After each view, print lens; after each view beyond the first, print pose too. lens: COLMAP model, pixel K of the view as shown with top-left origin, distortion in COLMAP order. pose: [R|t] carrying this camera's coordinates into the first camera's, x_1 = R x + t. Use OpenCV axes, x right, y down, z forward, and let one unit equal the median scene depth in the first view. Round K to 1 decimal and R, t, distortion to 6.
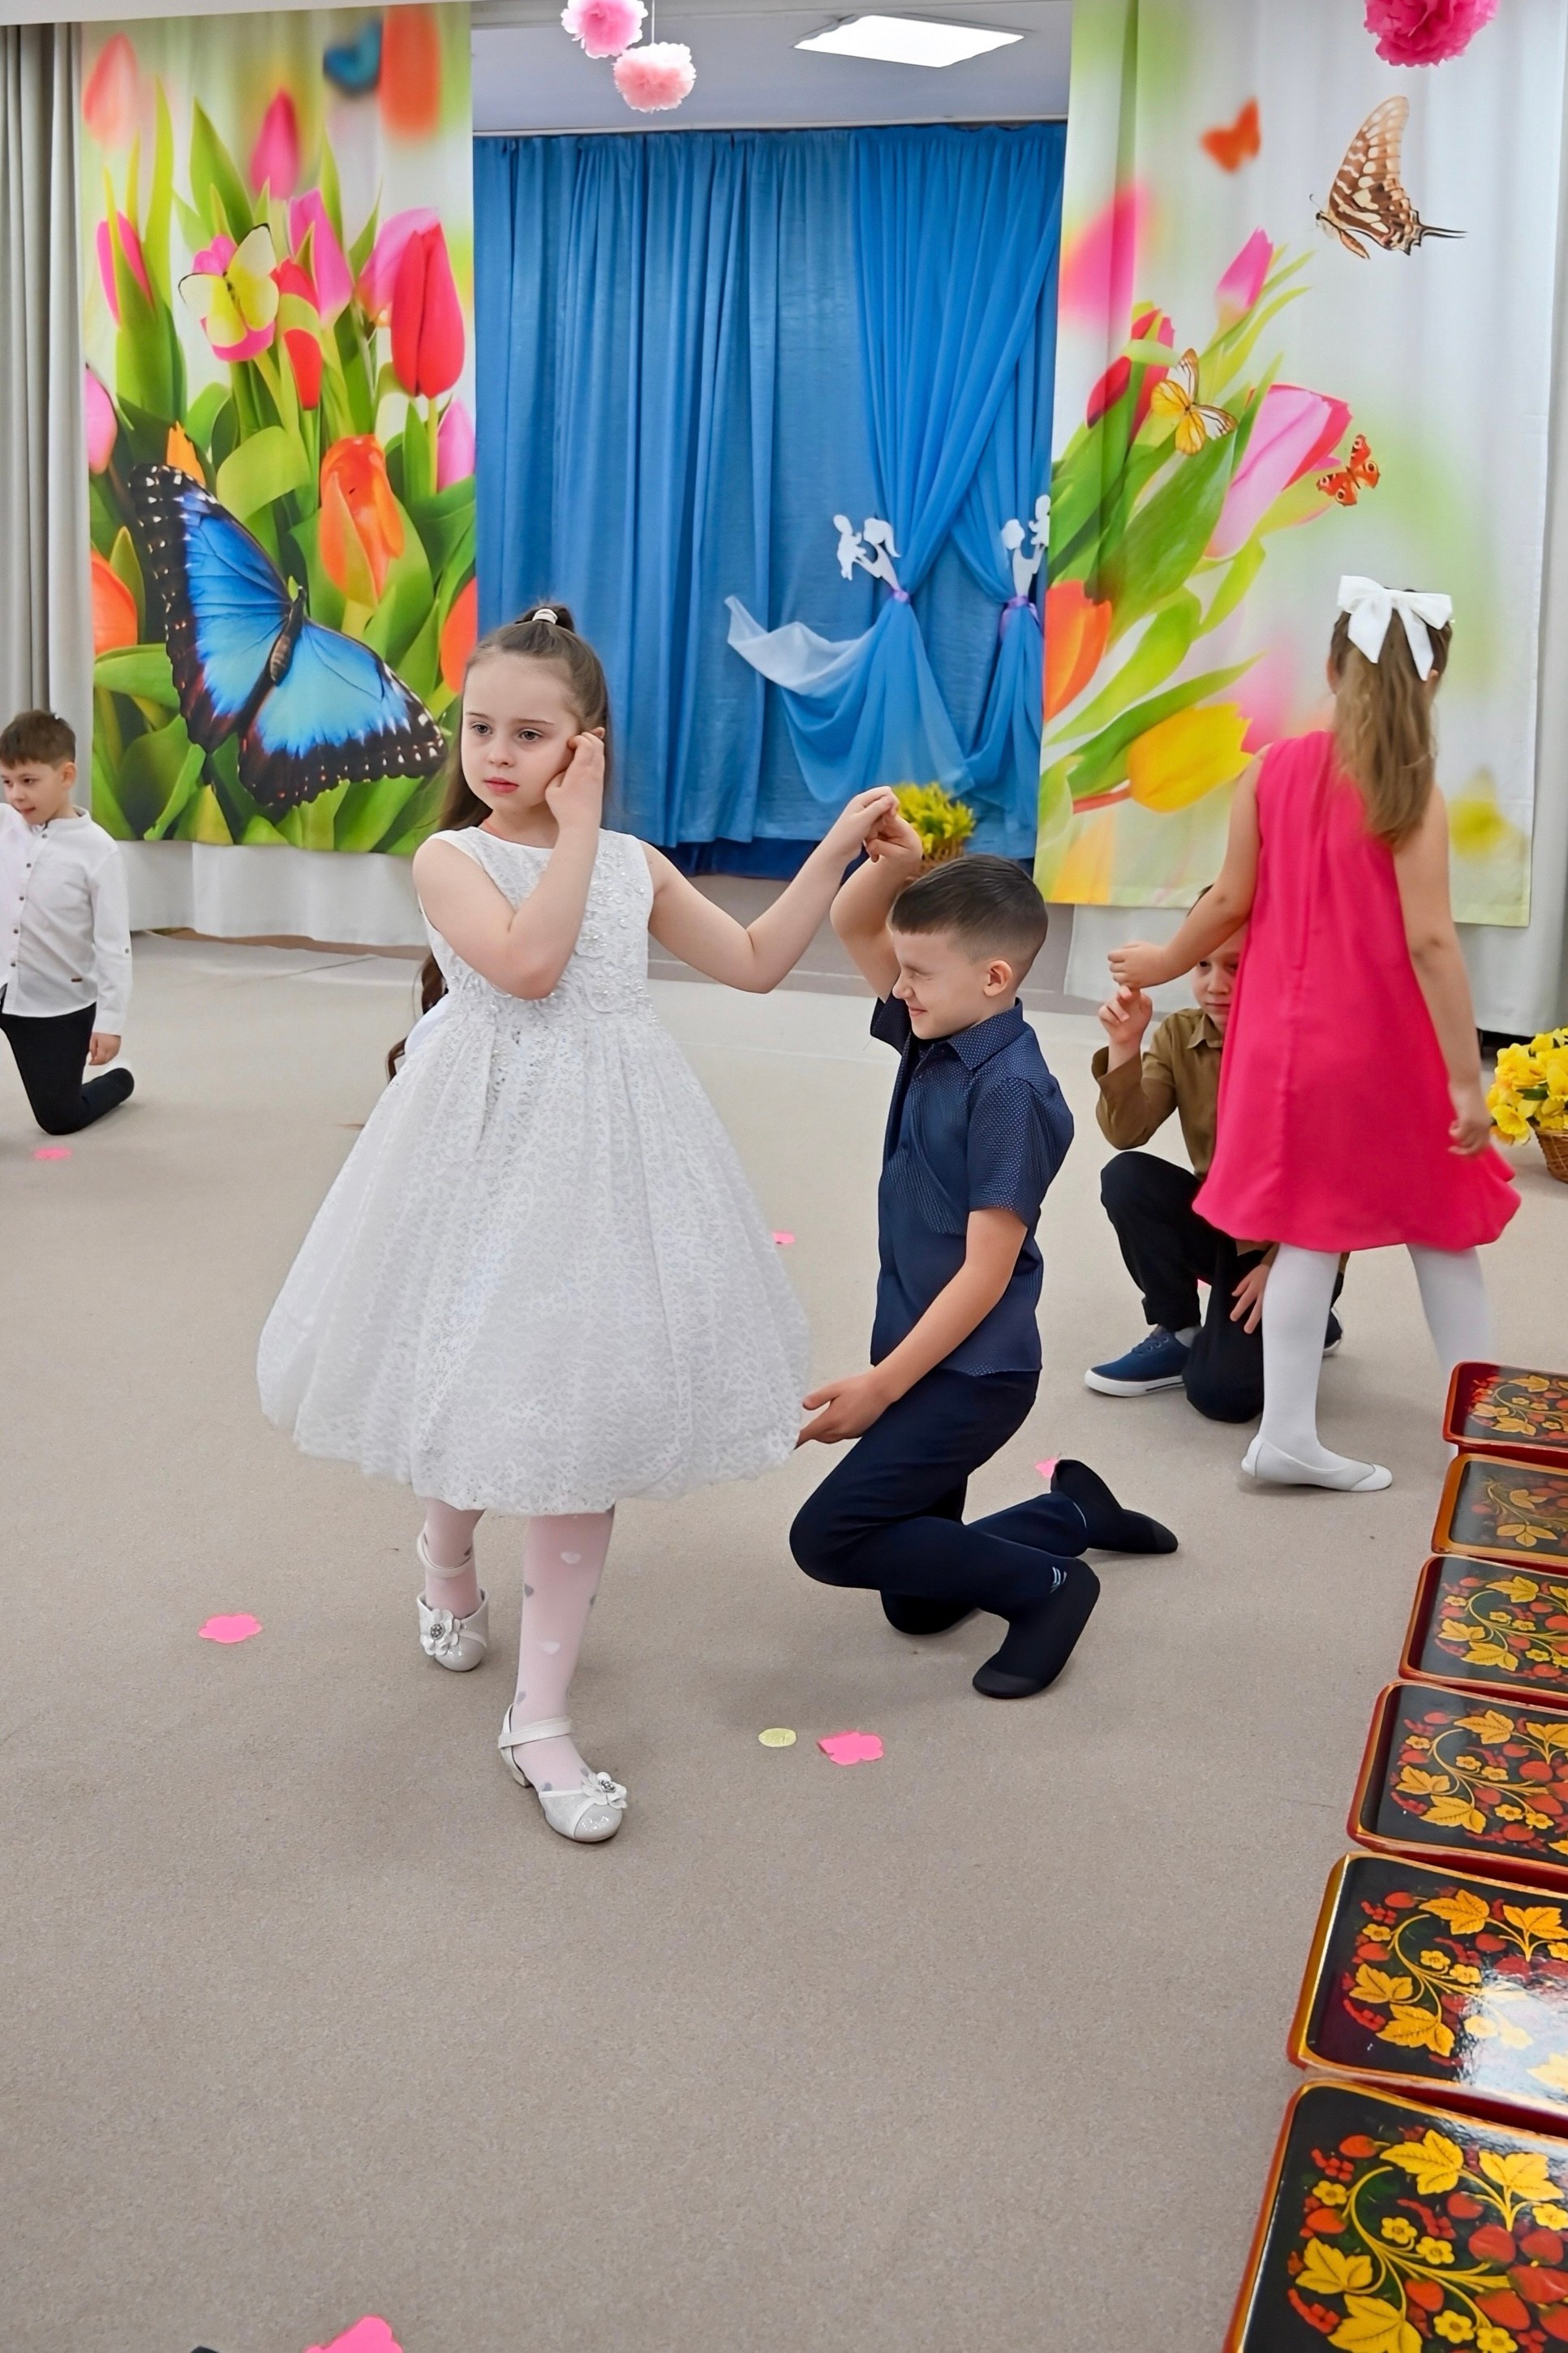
lens RADIAL K [[2420.9, 0, 873.4], [0, 2420.9, 771.1], [0, 0, 1]] dist [-0.006581, 0.016819]
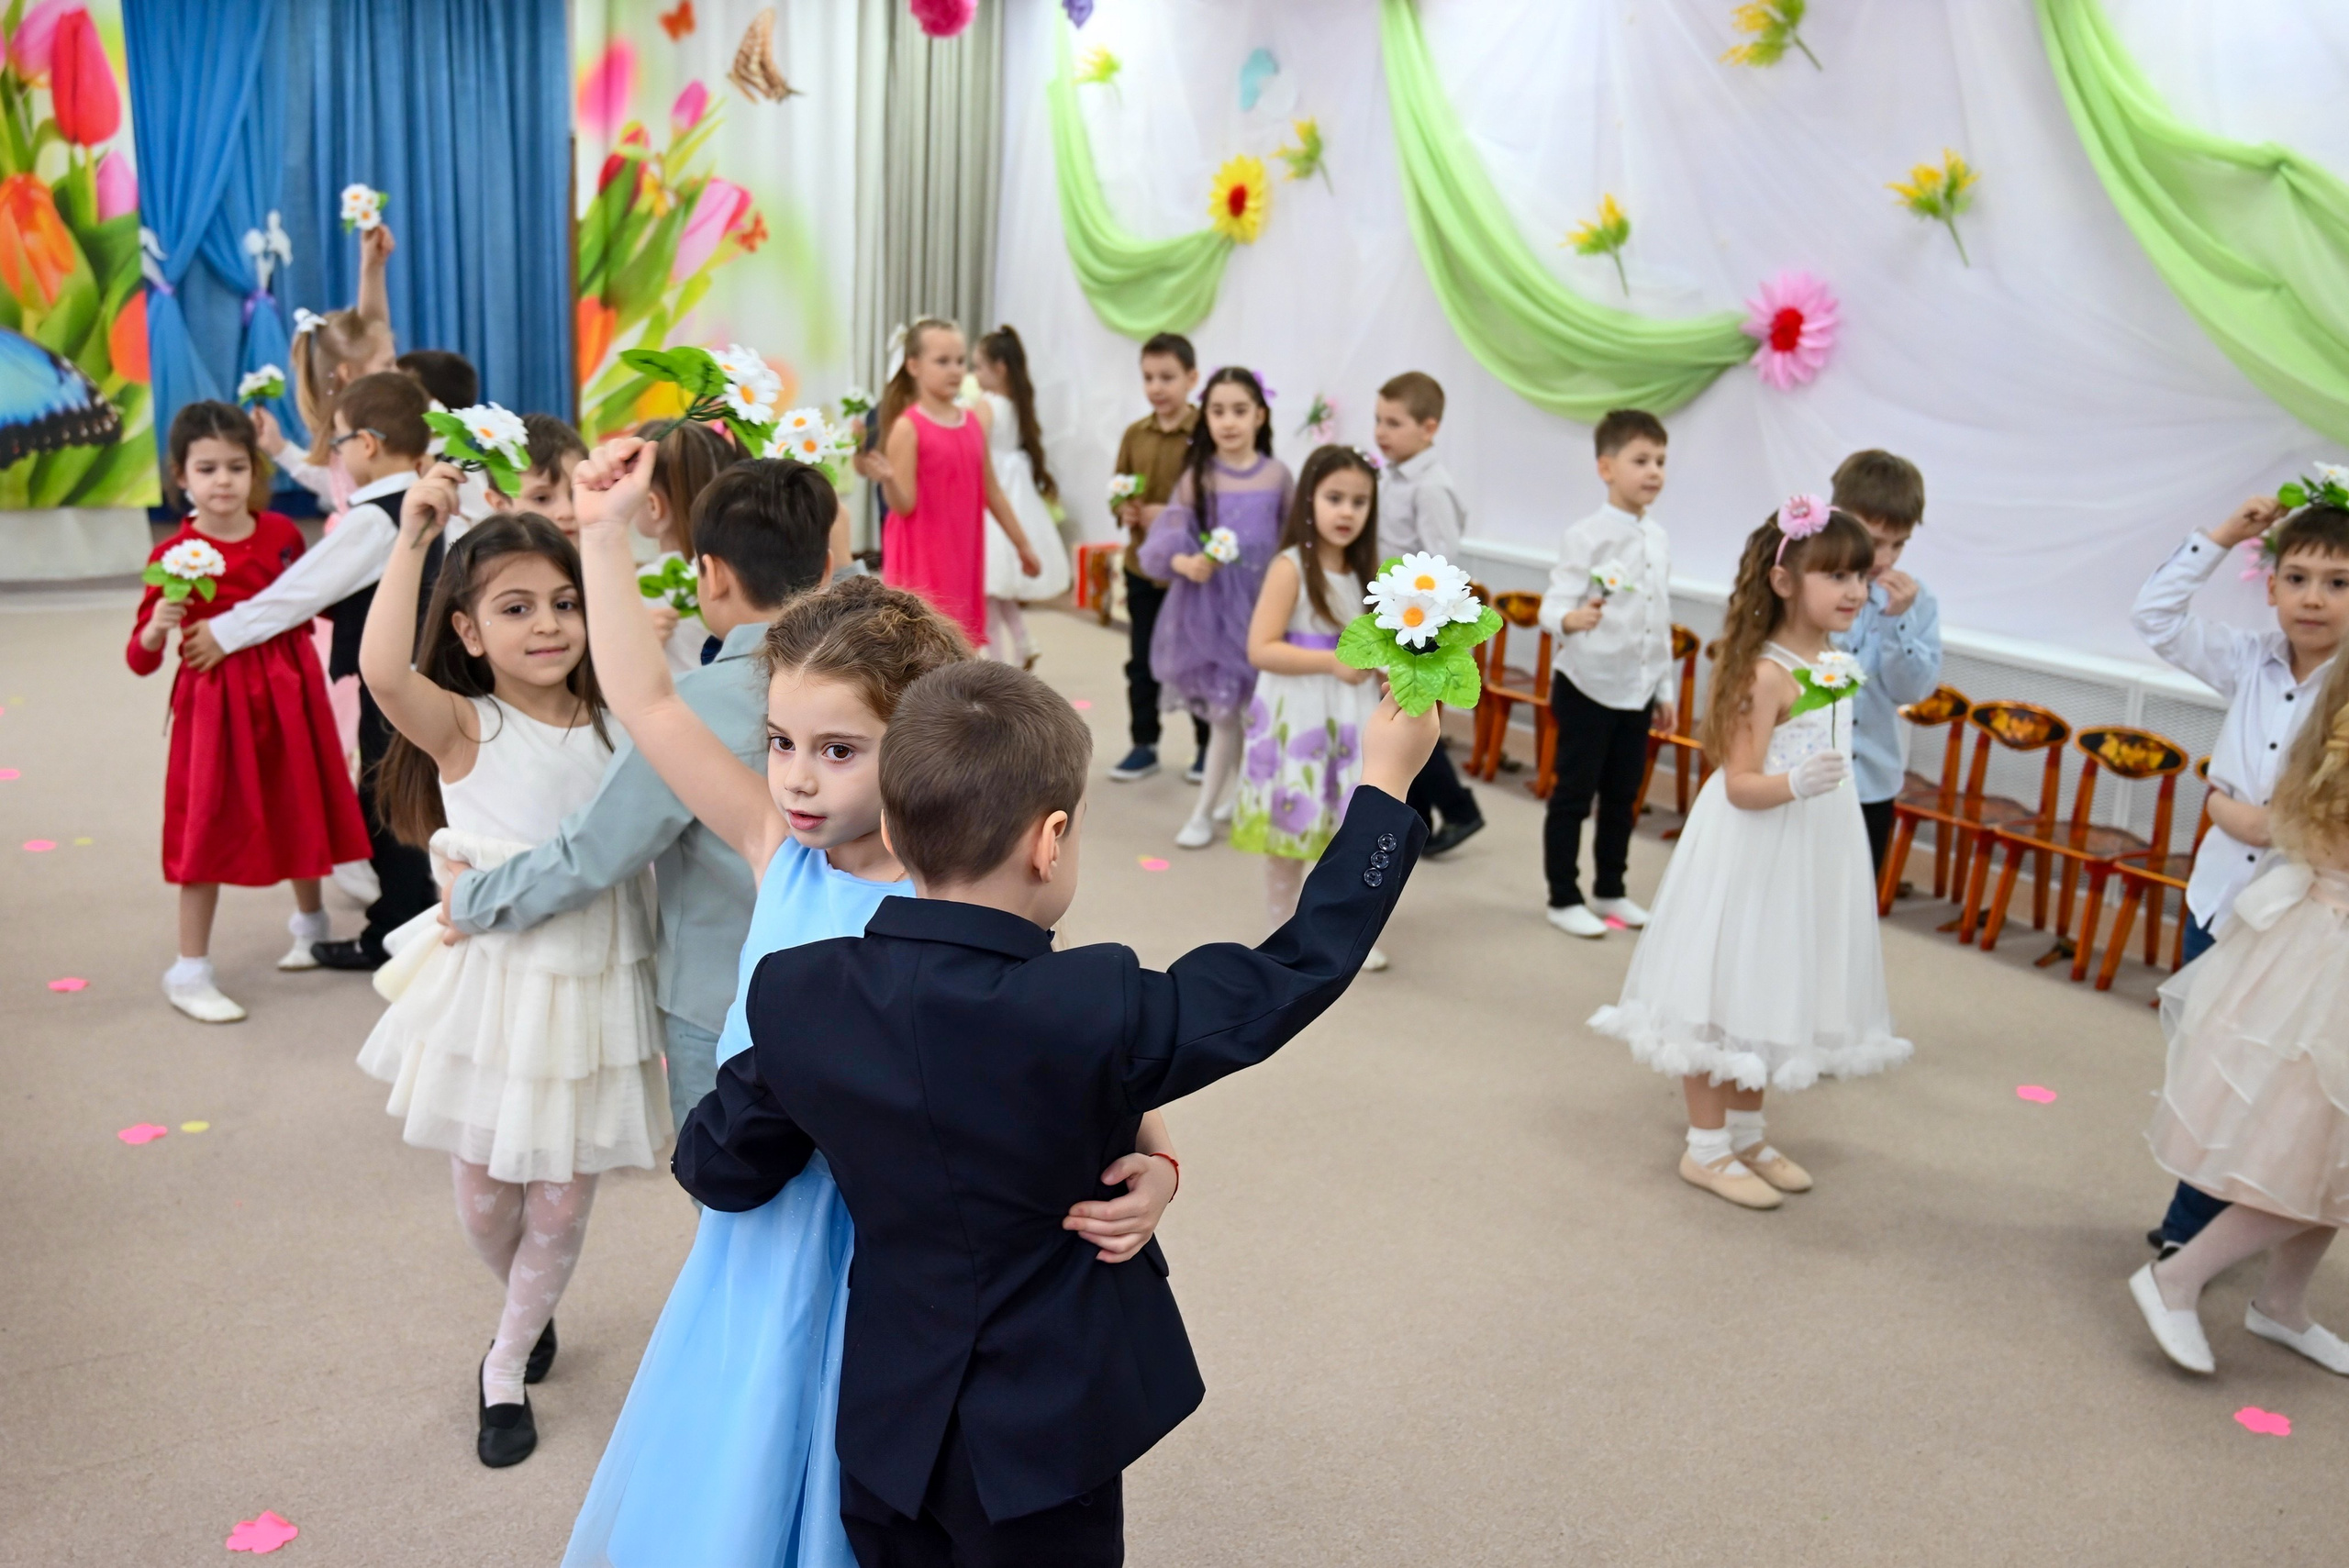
lens RADIAL K [[2185.6, 0, 1181.9], [0, 2185.6, 790.4], [0, 0, 1]] dist [0.004155, -0.006477]
pose [[0.637459, -0.172293, 0.750973, -0.734043], [0.037882, 0.980507, 0.192797, -0.020424], [-0.769552, -0.094452, 0.631560, -0.215473]]
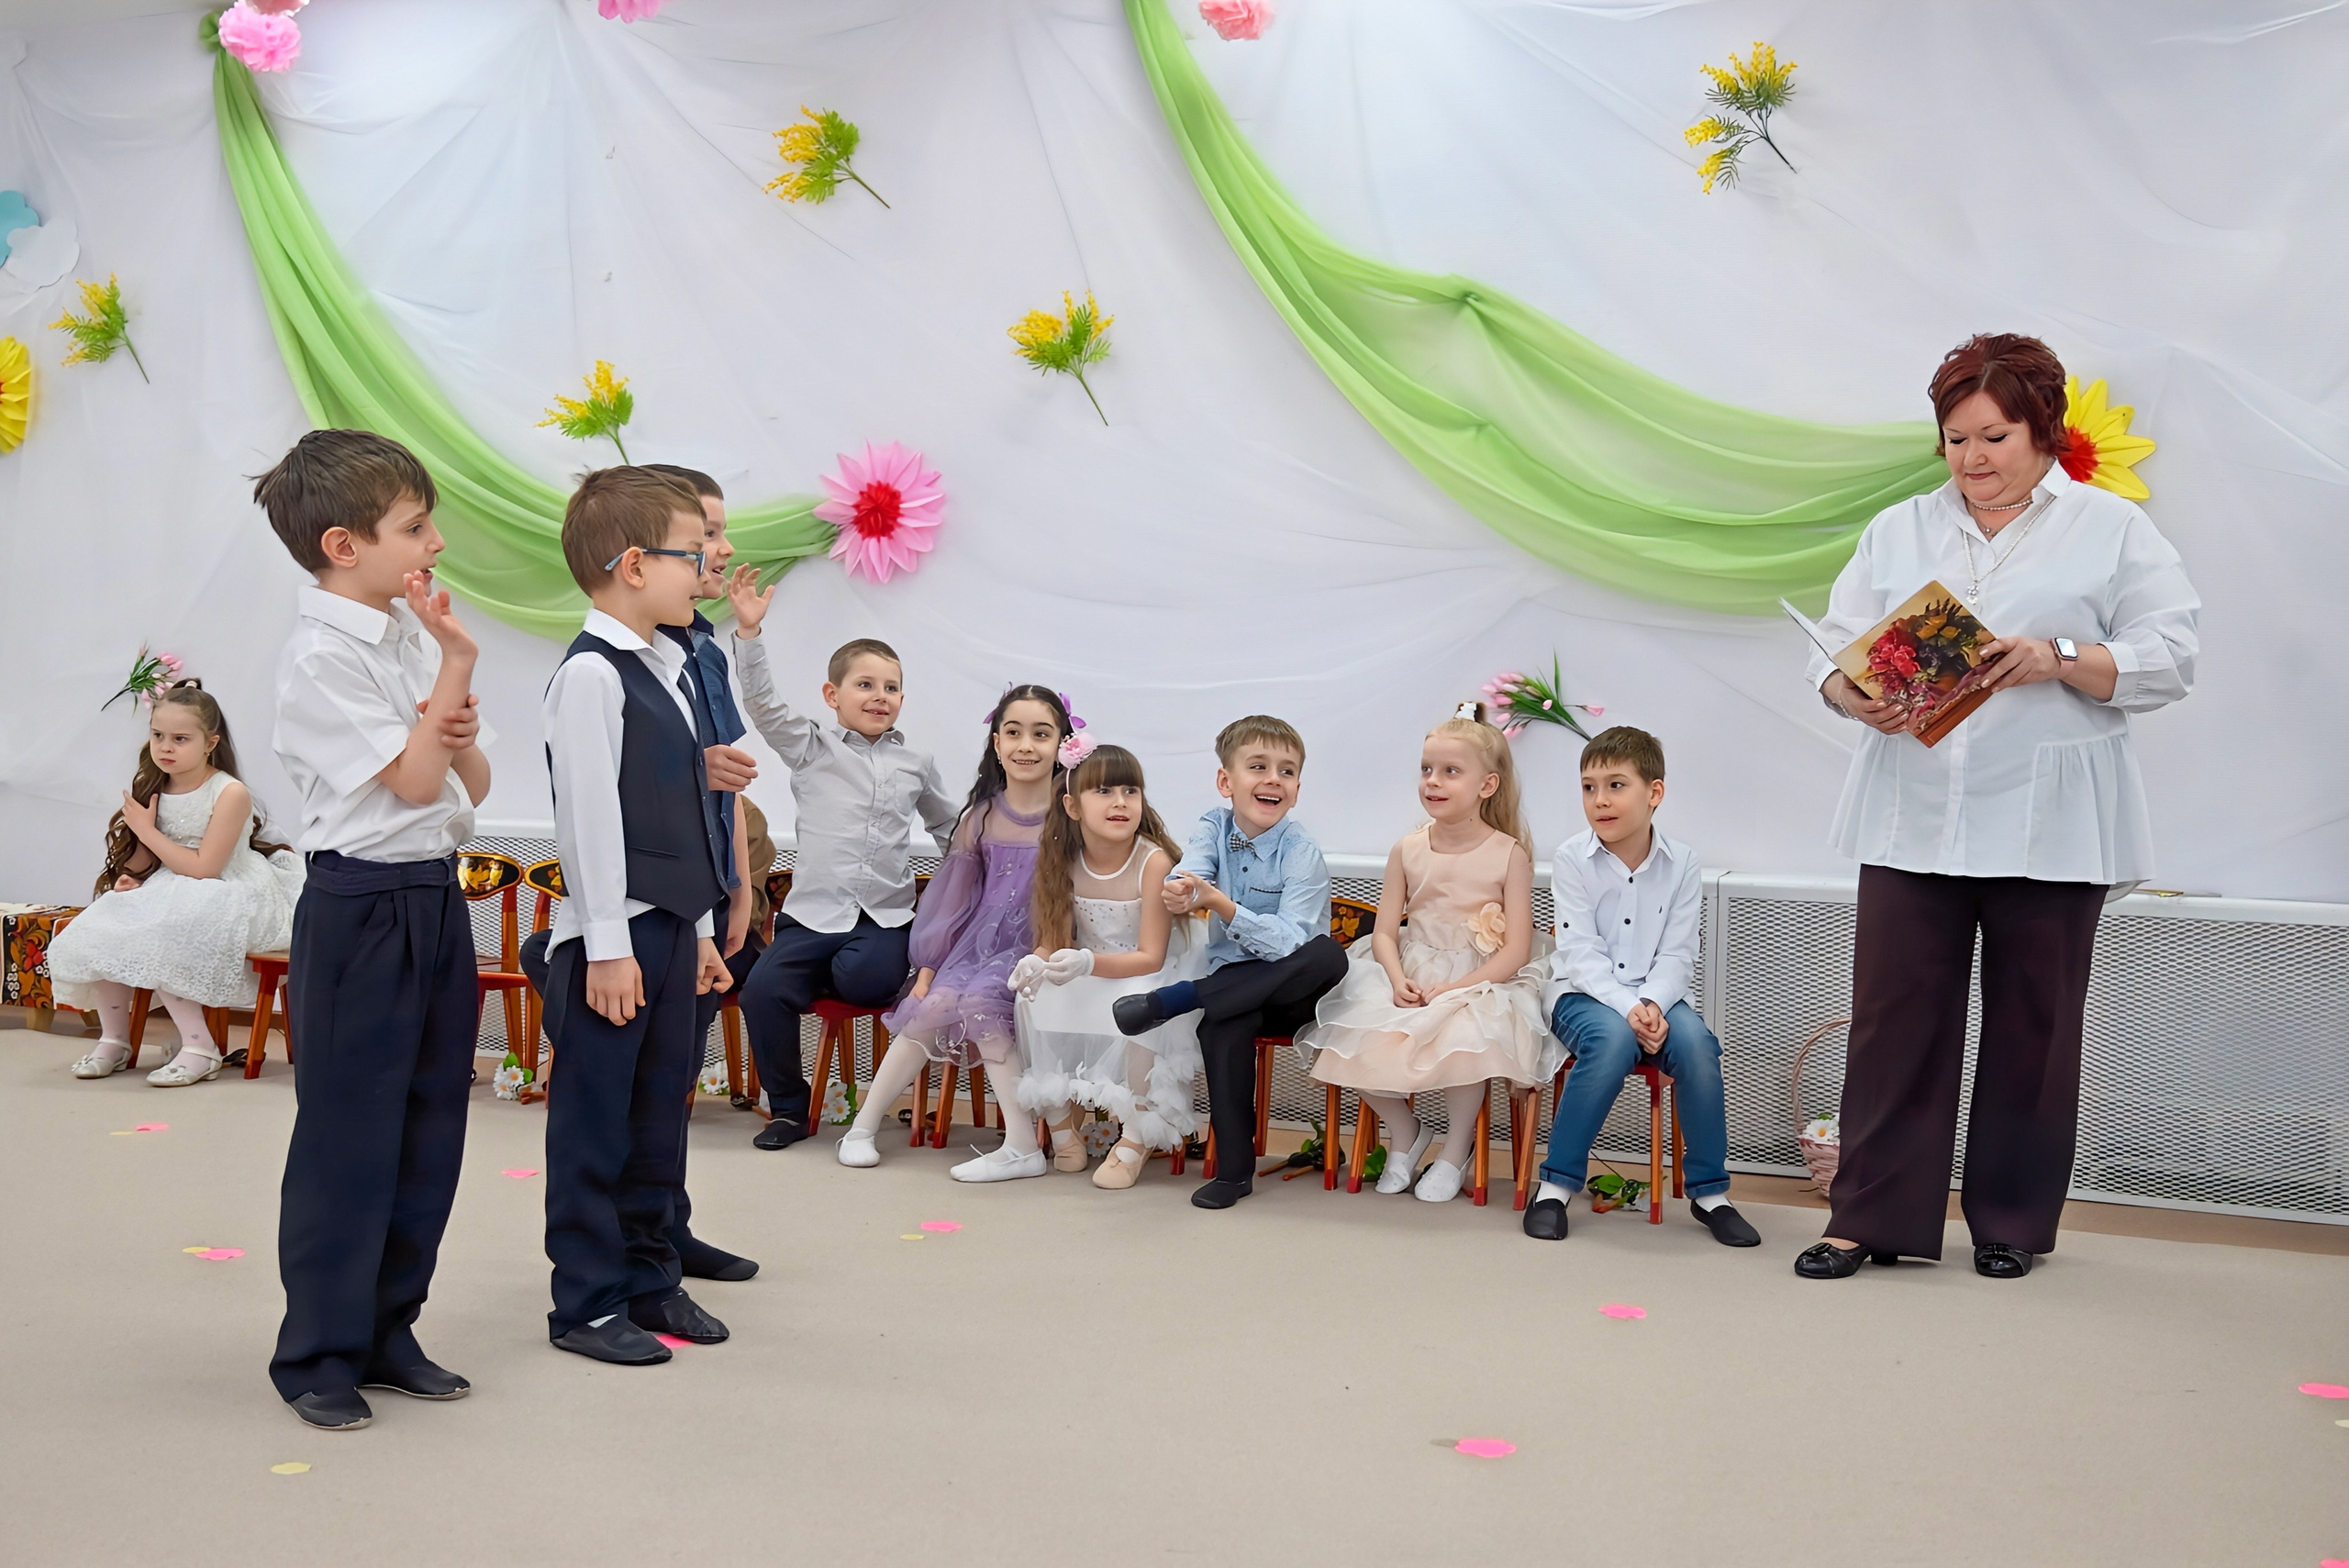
lens RADIAL K [[2416.9, 0, 1183.7], [0, 2416.9, 778.8], [0, 0, 1]] dist [-0.006581, 0.016819]
pose [[0.078982, -0.040365, 0.996058, -0.670332], [0.067356, 0.997113, 0.035066, 0.045335], [-0.994598, 0.064321, 0.081473, 0.017923]]
